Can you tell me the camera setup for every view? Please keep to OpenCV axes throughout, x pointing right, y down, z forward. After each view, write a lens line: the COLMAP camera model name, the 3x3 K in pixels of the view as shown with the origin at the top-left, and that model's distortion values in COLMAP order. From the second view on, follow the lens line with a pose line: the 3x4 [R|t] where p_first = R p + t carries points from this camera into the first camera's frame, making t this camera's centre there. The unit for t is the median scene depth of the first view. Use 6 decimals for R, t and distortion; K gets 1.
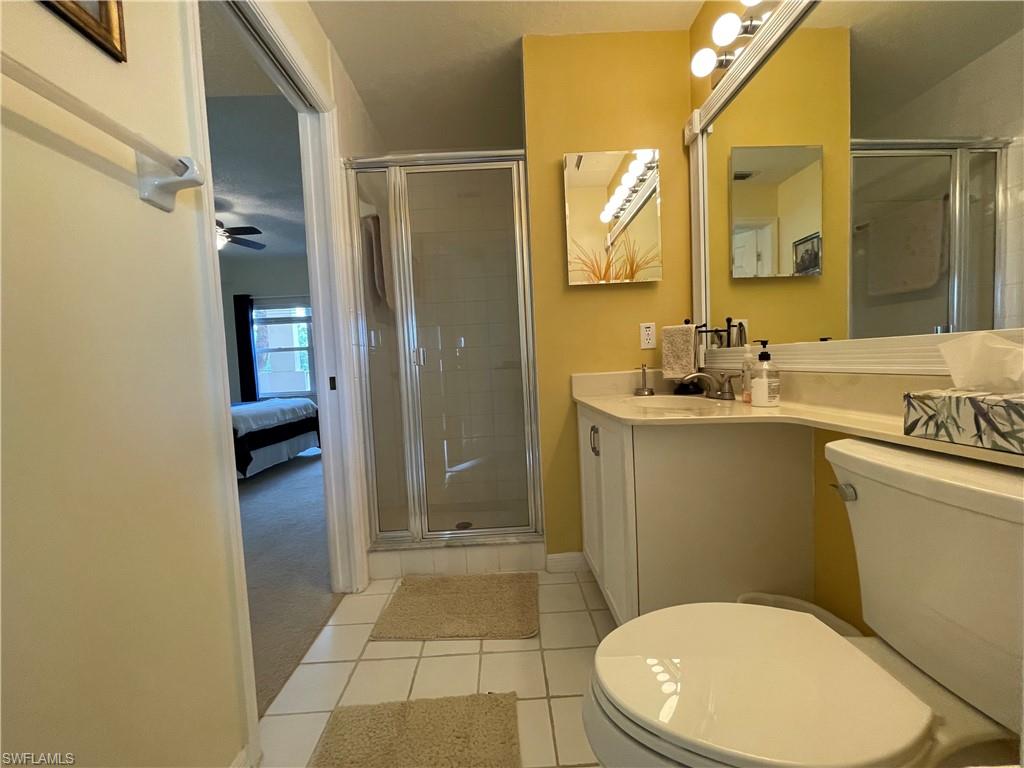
lens RADIAL K [[412.7, 0, 508.8], [0, 412.7, 384.4], [0, 0, 1]] dist [-0.001007, 0.000164]
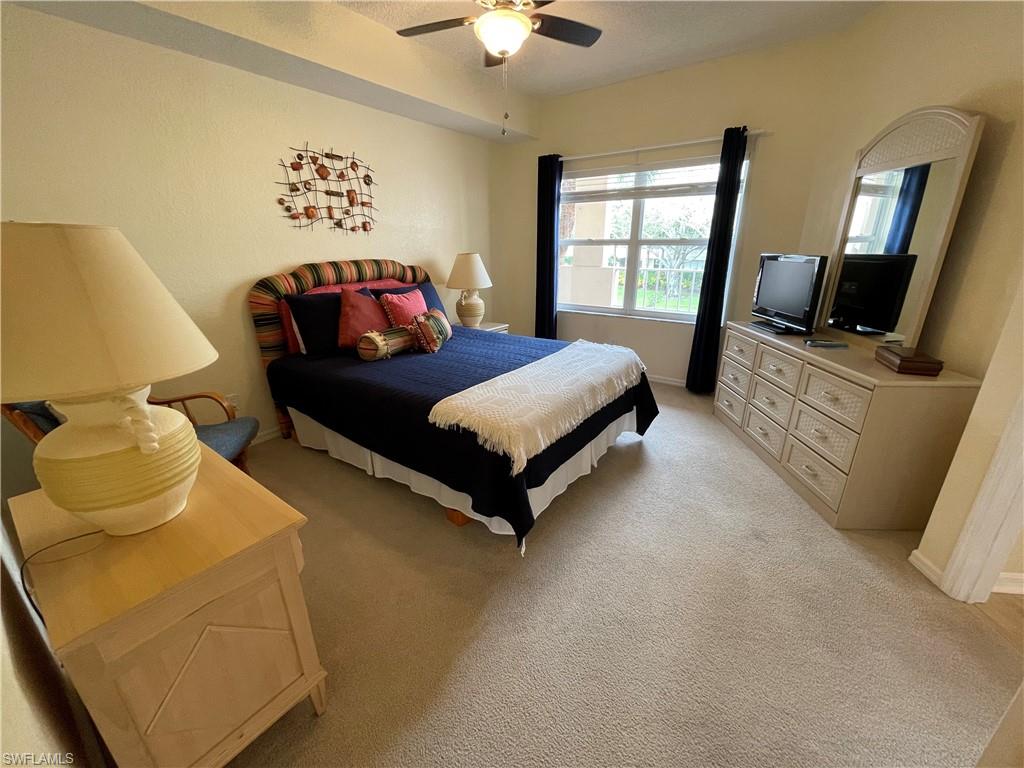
lens RADIAL K [[412.4, 0, 508.3], [0, 412.4, 386.5], [0, 0, 1]] dist [-0.001515, 0.000681]
pose [[0.789874, 0.238981, -0.564789, -0.224375], [-0.062673, 0.947583, 0.313303, -0.064465], [0.610058, -0.212073, 0.763449, 0.355818]]
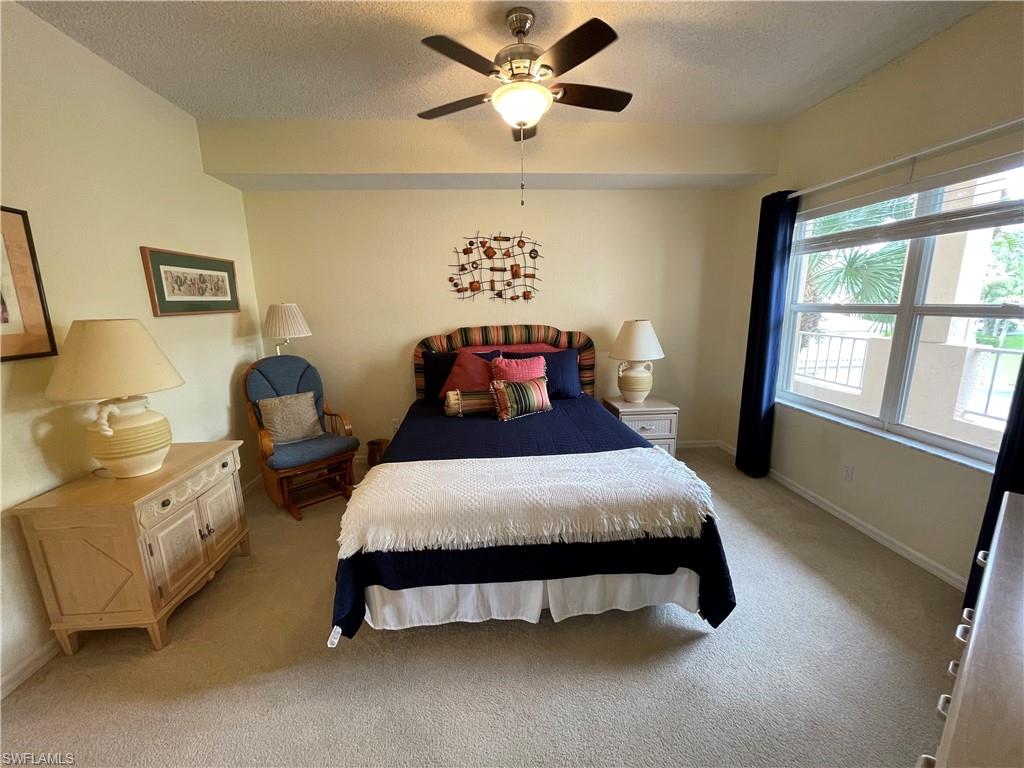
lens RADIAL K [[403.0, 0, 514.2], [0, 403.0, 395.6], [0, 0, 1]] dist [-0.000229, 0.000165]
pose [[0.067312, 0.266254, -0.961550, -0.138044], [-0.041889, 0.963640, 0.263901, -0.095062], [0.996852, 0.022515, 0.076018, 0.636049]]
